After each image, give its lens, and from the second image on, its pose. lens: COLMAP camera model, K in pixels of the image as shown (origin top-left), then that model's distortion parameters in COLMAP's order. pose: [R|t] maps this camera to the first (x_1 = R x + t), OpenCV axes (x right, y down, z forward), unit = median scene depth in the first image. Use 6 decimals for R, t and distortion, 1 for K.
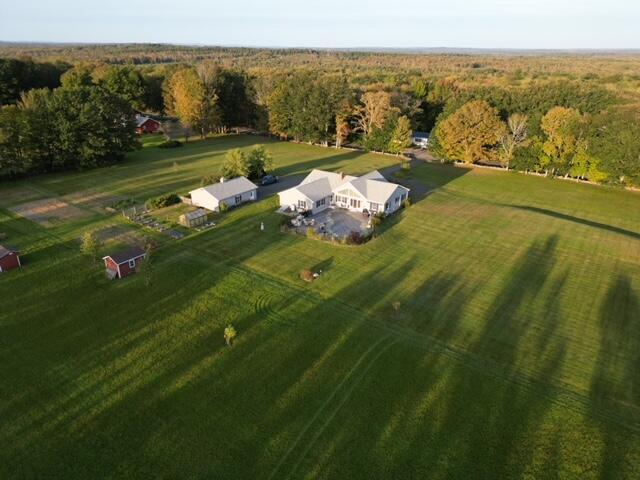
lens RADIAL K [[454.8, 0, 320.0], [0, 454.8, 240.0], [0, 0, 1]] dist [0.080260, -0.065029]
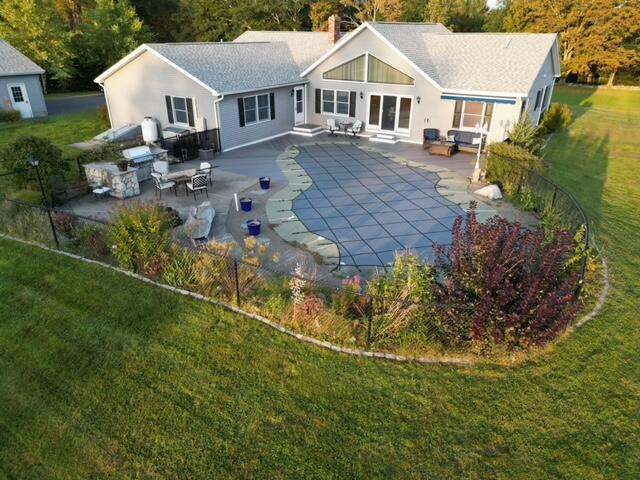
lens RADIAL K [[454.8, 0, 320.0], [0, 454.8, 240.0], [0, 0, 1]] dist [0.080260, -0.065029]
pose [[0.998760, -0.019169, 0.045947, 0.023656], [0.017881, 0.999440, 0.028279, -0.014746], [-0.046464, -0.027422, 0.998544, 0.734813]]
